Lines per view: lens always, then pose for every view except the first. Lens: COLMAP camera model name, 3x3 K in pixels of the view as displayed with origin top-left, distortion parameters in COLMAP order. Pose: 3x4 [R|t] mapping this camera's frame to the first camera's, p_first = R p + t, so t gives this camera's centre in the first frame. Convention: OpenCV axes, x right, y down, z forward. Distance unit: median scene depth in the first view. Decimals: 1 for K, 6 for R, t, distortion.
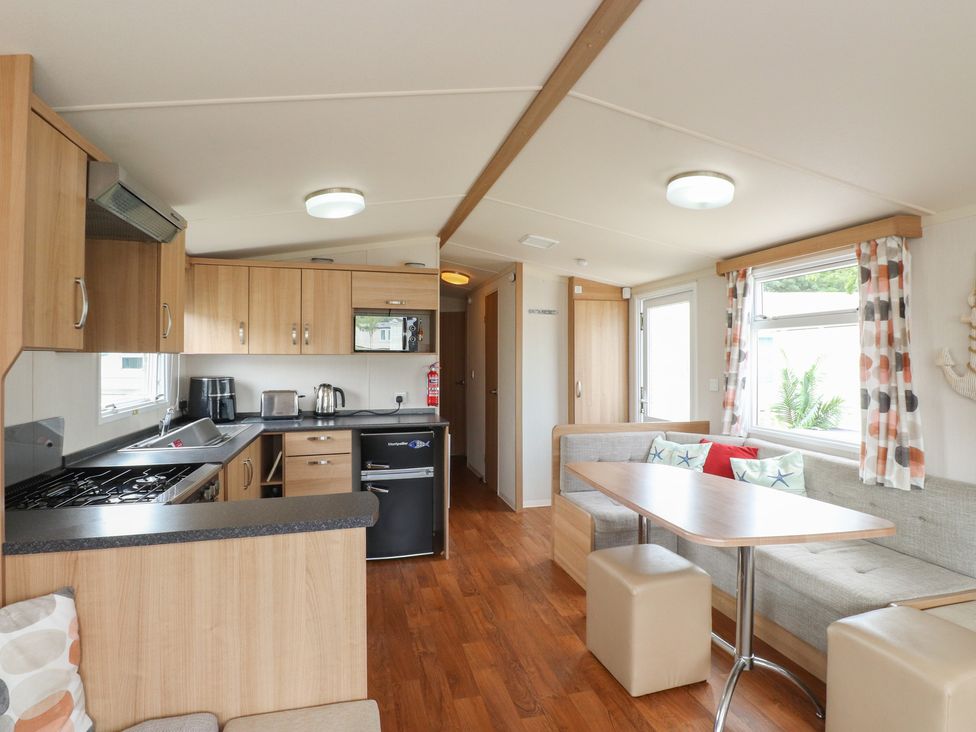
lens RADIAL K [[509.7, 0, 477.9], [0, 509.7, 363.1], [0, 0, 1]] dist [0.001267, -0.014040]
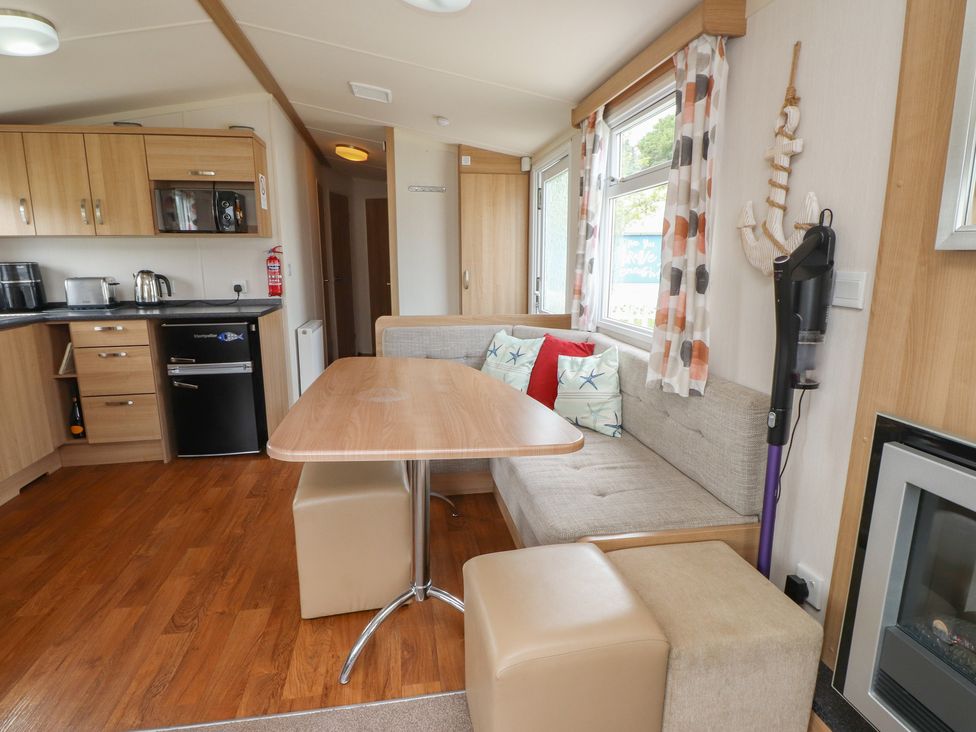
lens RADIAL K [[509.7, 0, 477.9], [0, 509.7, 363.1], [0, 0, 1]] dist [0.001267, -0.014040]
pose [[0.996210, 0.014182, -0.085818, 0.406716], [0.002163, 0.982275, 0.187432, 0.038312], [0.086955, -0.186907, 0.978522, 0.153715]]
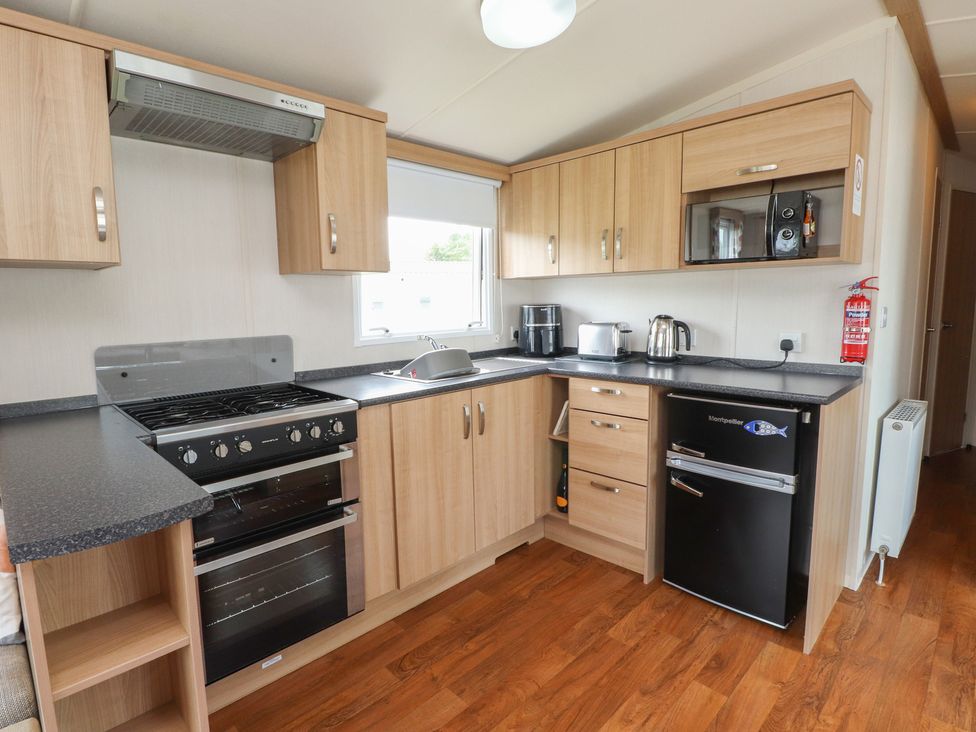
lens RADIAL K [[509.9, 0, 487.6], [0, 509.9, 360.0], [0, 0, 1]] dist [0.000957, -0.015088]
pose [[0.510007, 0.094122, -0.855005, 0.195539], [0.008288, 0.993412, 0.114302, 0.022390], [0.860130, -0.065380, 0.505867, 0.487222]]
